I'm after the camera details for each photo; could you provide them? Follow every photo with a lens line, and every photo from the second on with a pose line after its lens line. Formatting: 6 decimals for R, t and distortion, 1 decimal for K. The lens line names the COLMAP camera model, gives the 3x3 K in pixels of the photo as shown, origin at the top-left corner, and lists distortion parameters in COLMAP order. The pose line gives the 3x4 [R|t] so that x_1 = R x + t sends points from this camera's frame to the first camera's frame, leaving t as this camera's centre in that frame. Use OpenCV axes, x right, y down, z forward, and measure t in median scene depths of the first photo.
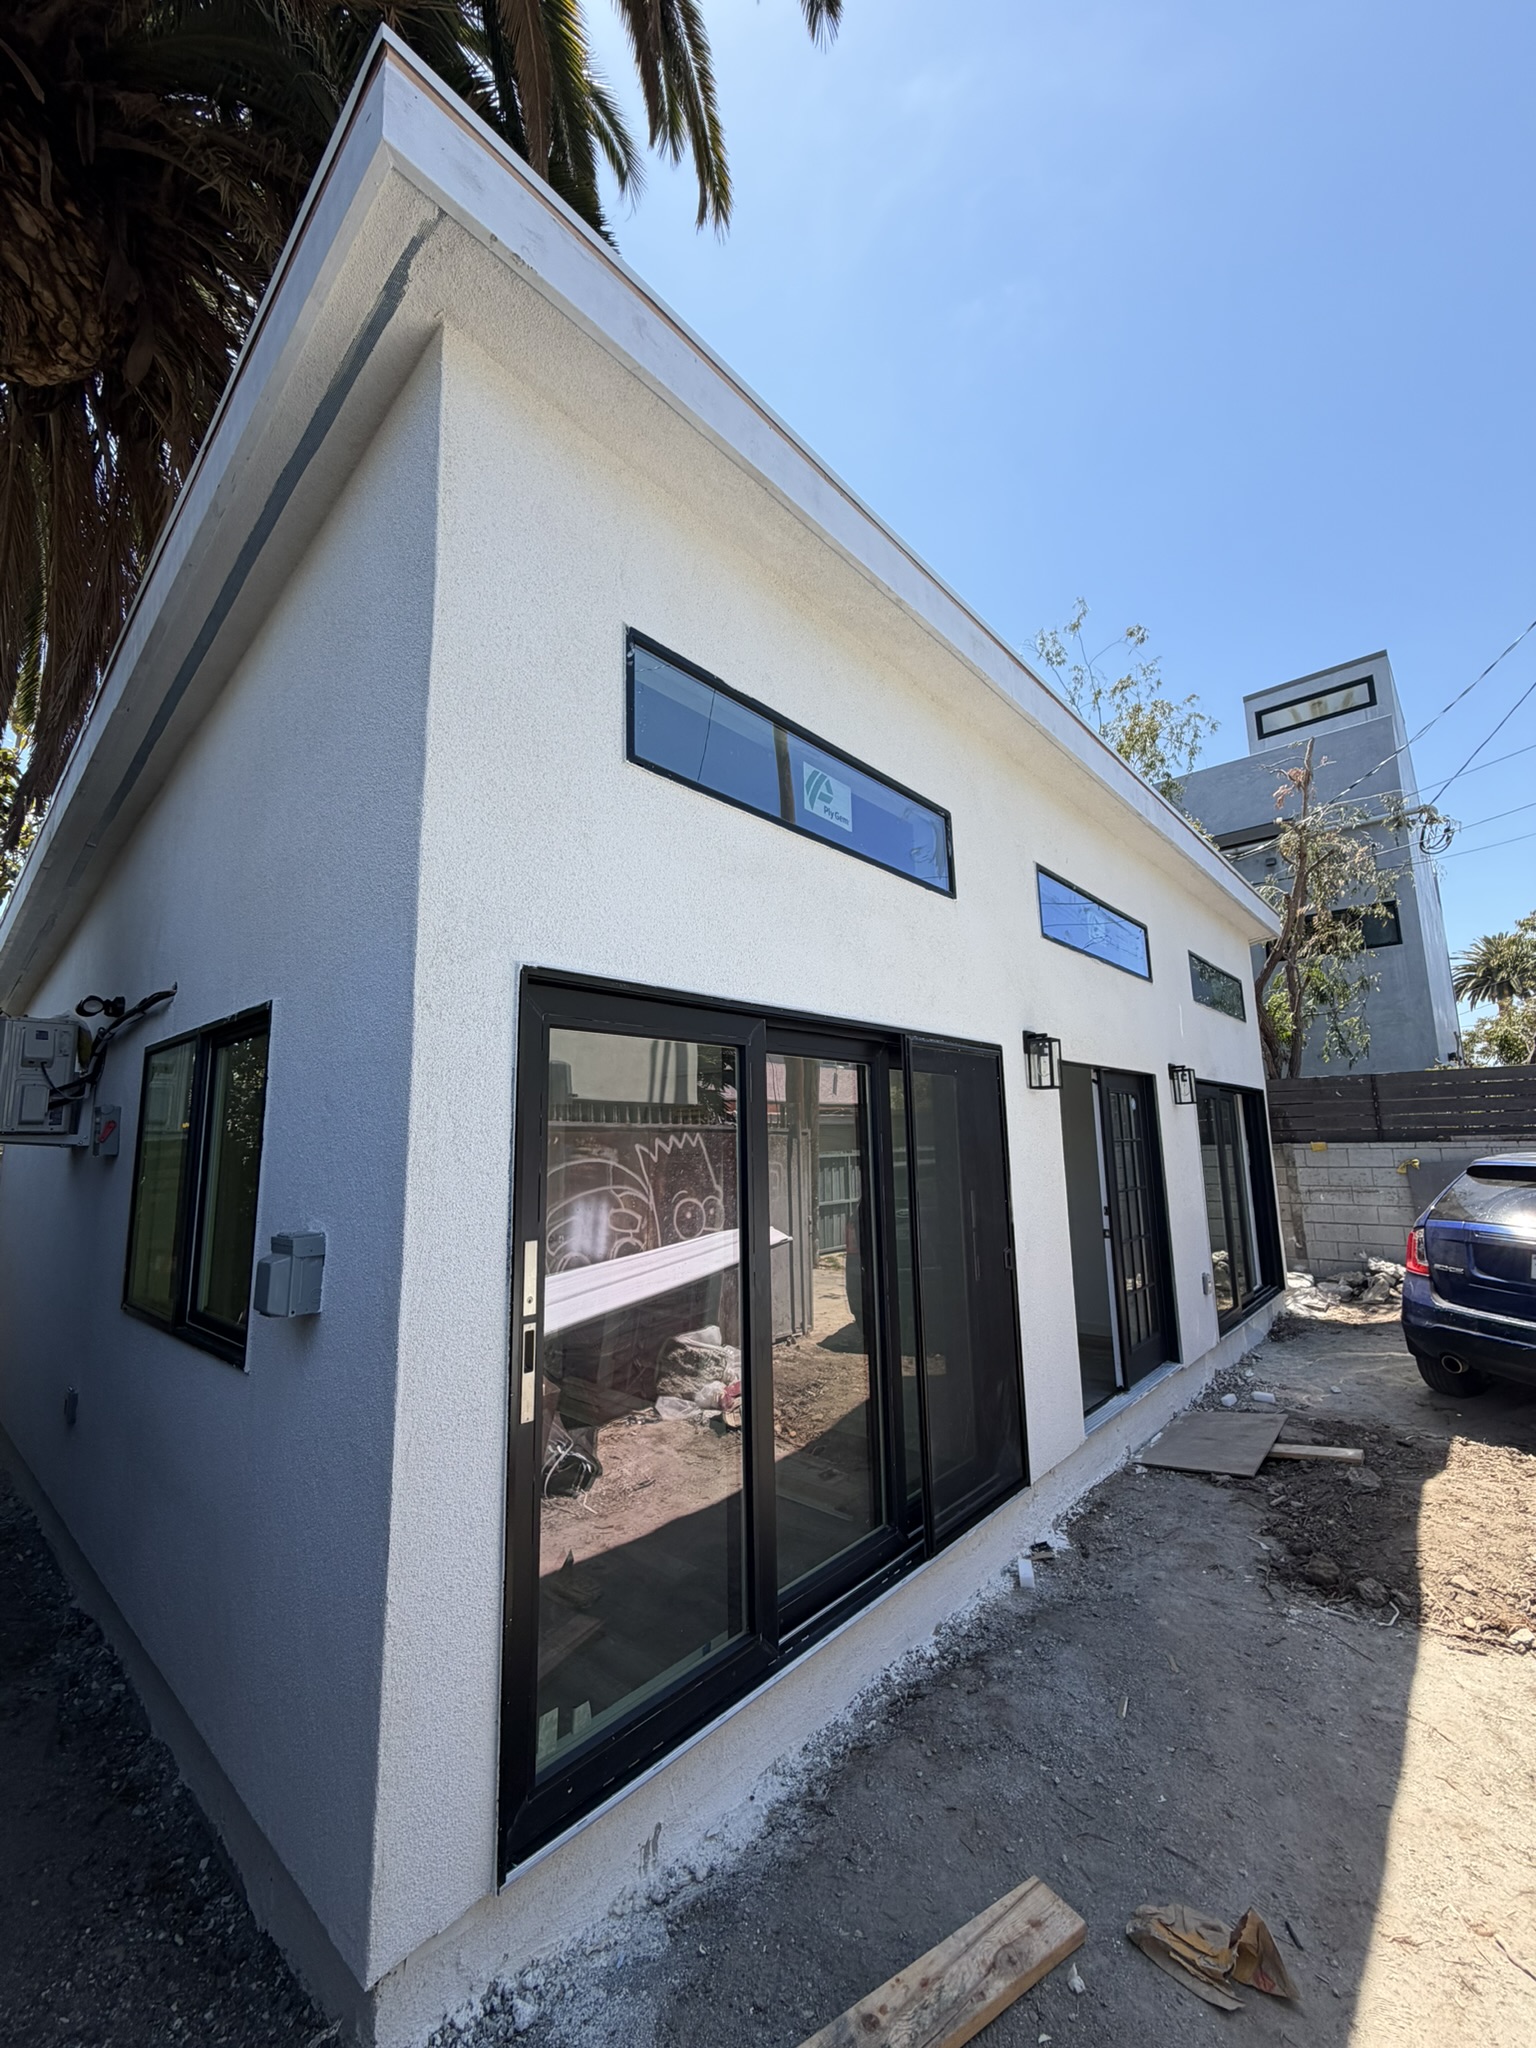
lens RADIAL K [[813.2, 0, 772.6], [0, 813.2, 1024.9], [0, 0, 1]] dist [-0.003263, 0.000991]
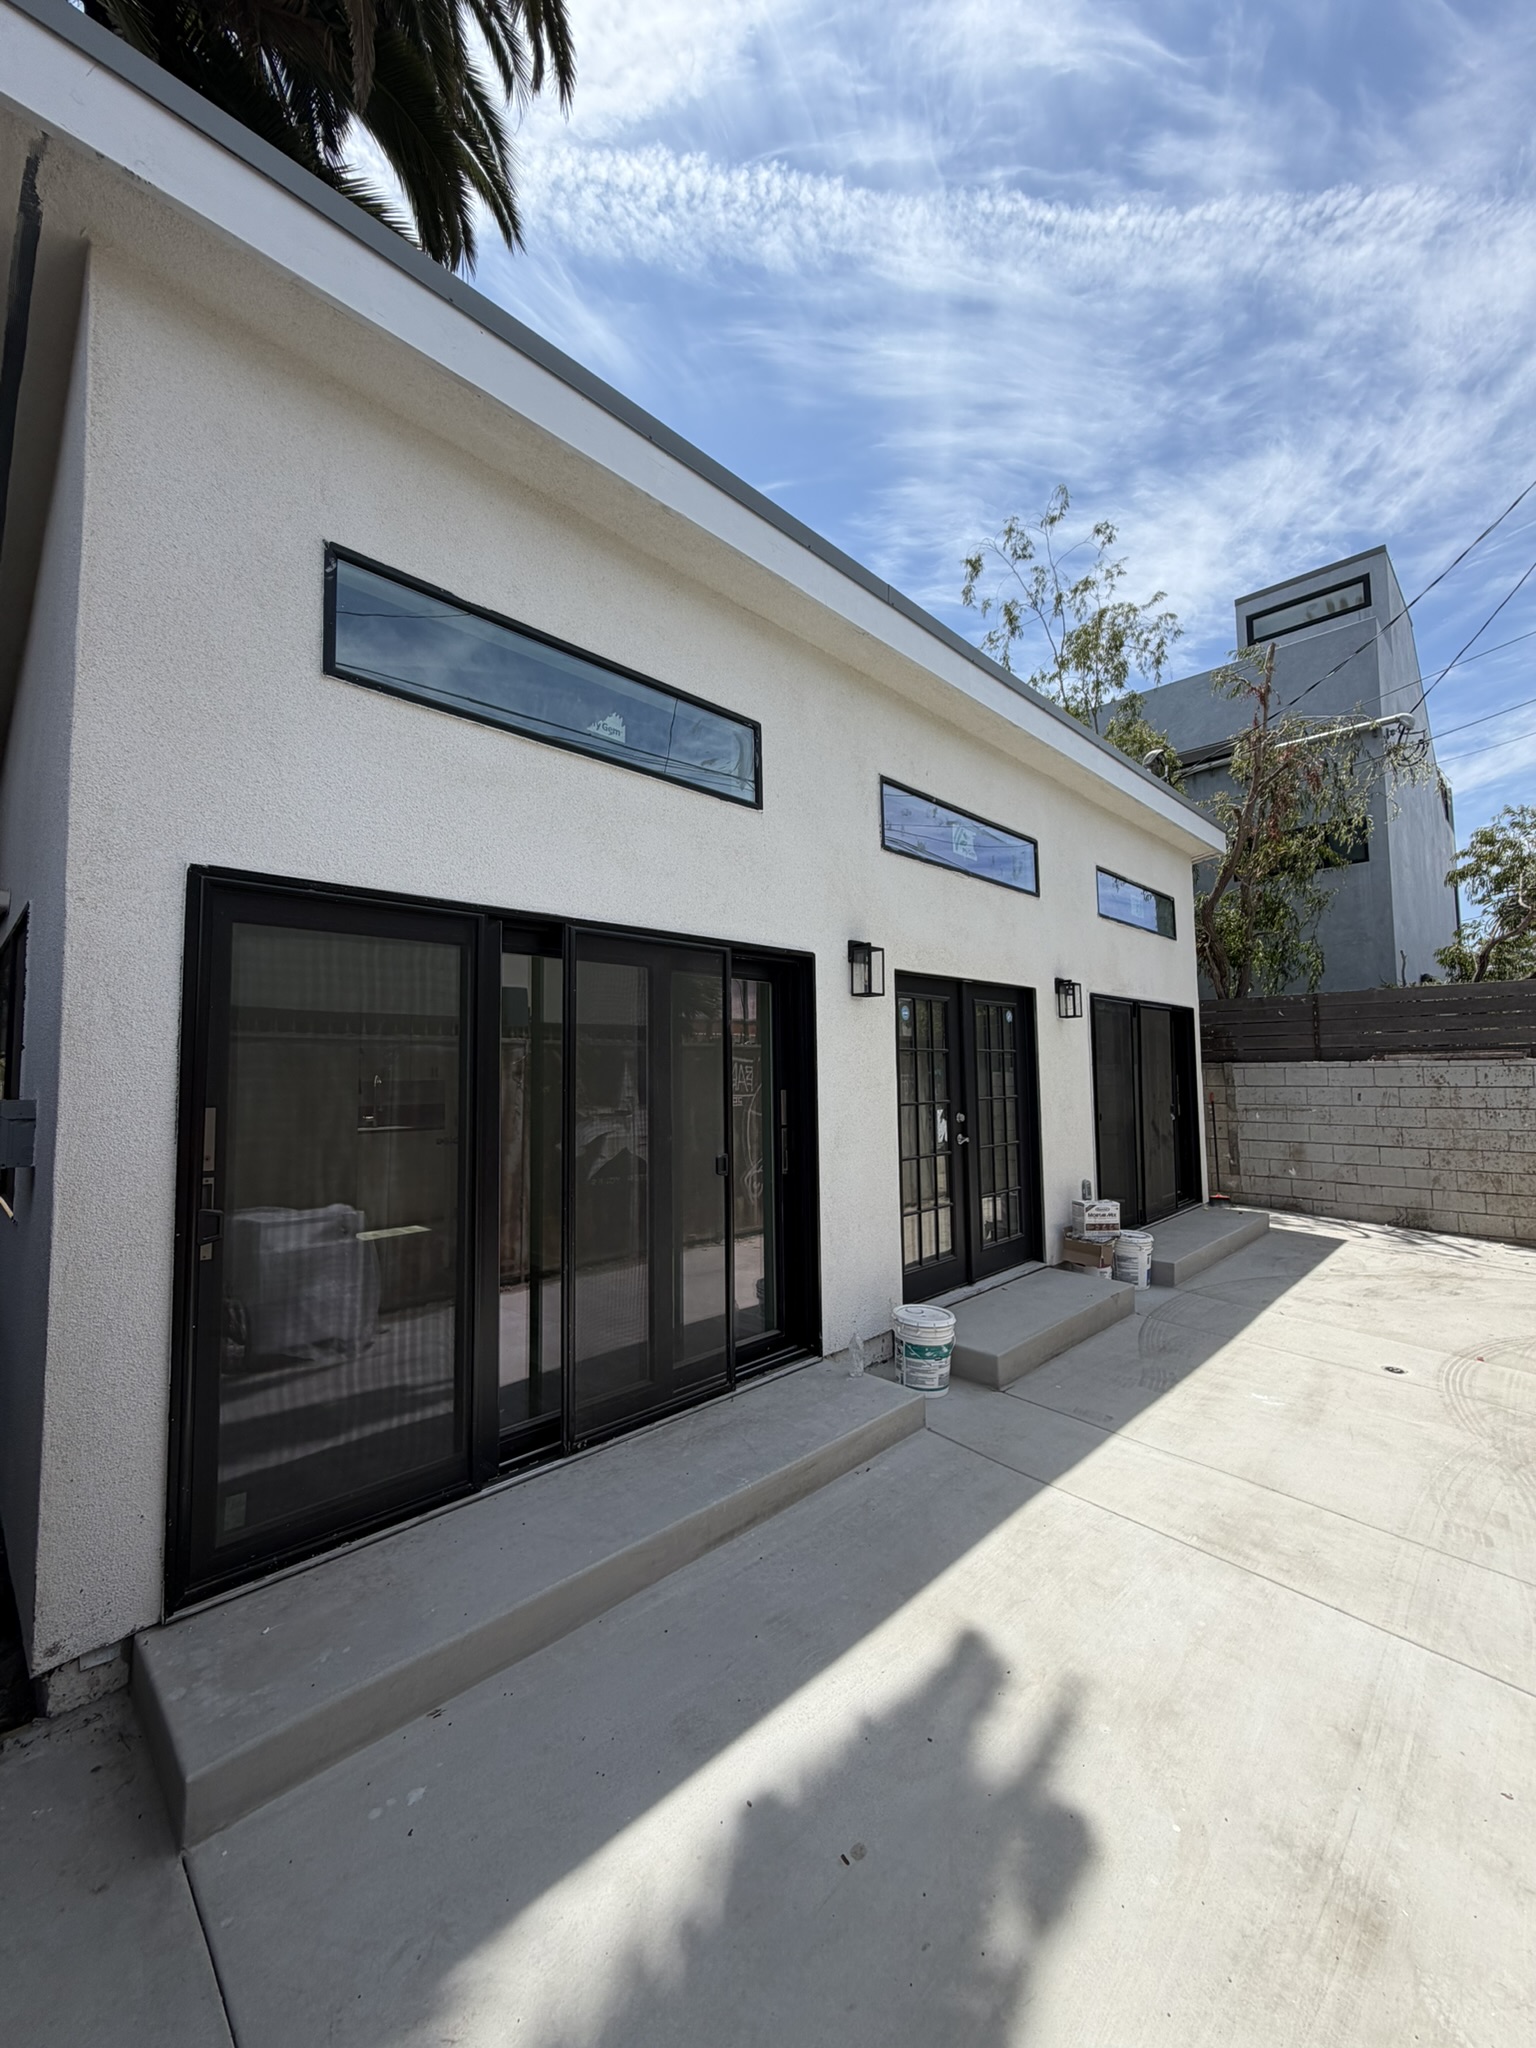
lens RADIAL K [[813.2, 0, 758.1], [0, 813.2, 1022.1], [0, 0, 1]] dist [-0.003263, 0.000991]
pose [[0.999244, 0.003883, -0.038681, 0.159116], [-0.000463, 0.996118, 0.088024, 0.013557], [0.038872, -0.087939, 0.995367, -0.029698]]
